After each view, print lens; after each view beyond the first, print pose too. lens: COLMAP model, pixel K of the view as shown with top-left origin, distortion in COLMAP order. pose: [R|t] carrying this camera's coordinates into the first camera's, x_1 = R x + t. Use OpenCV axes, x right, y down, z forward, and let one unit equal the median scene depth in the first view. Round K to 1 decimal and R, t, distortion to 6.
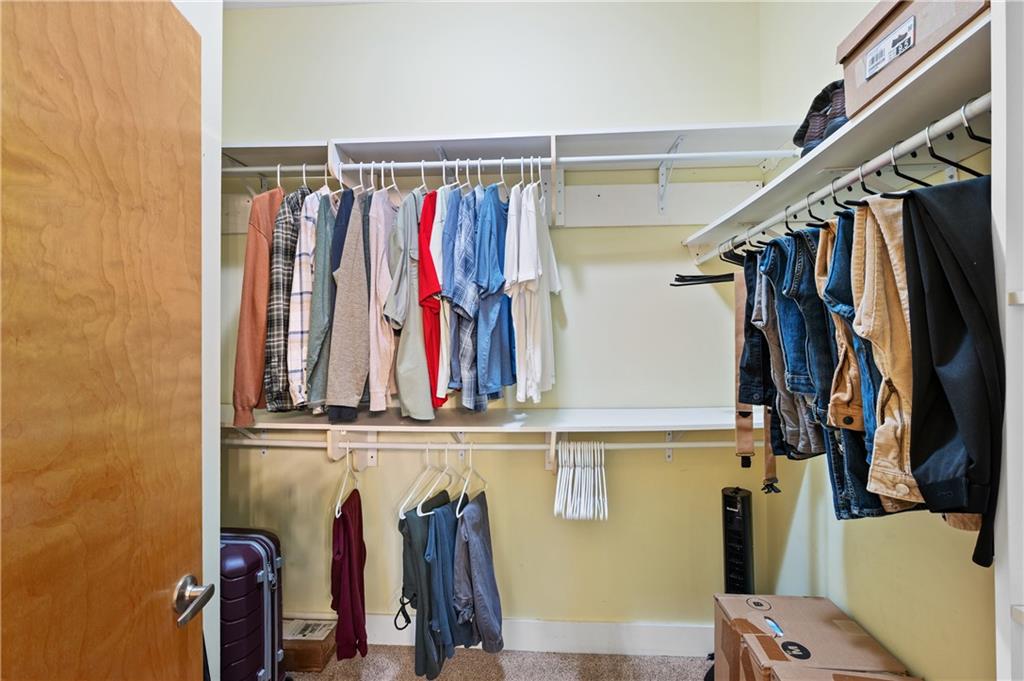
lens RADIAL K [[444.7, 0, 508.7], [0, 444.7, 339.9], [0, 0, 1]] dist [-0.003084, -0.000162]
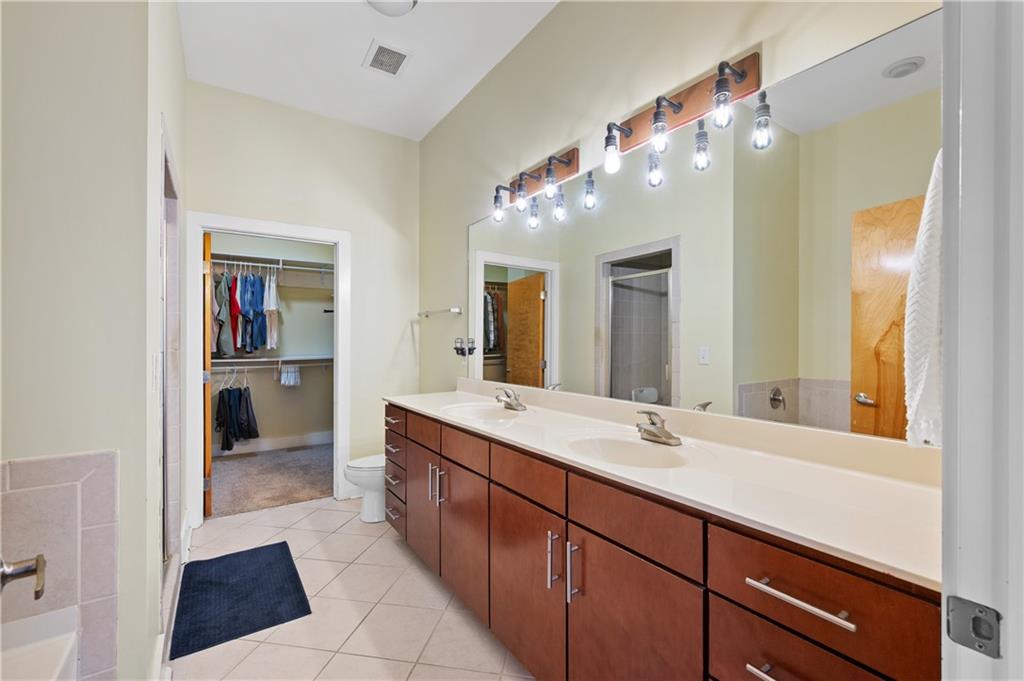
lens RADIAL K [[444.7, 0, 512.6], [0, 444.7, 342.1], [0, 0, 1]] dist [-0.003084, -0.000162]
pose [[0.793790, 0.009929, 0.608111, -0.484618], [-0.012919, 0.999916, 0.000537, 0.065816], [-0.608055, -0.008283, 0.793852, -2.353629]]
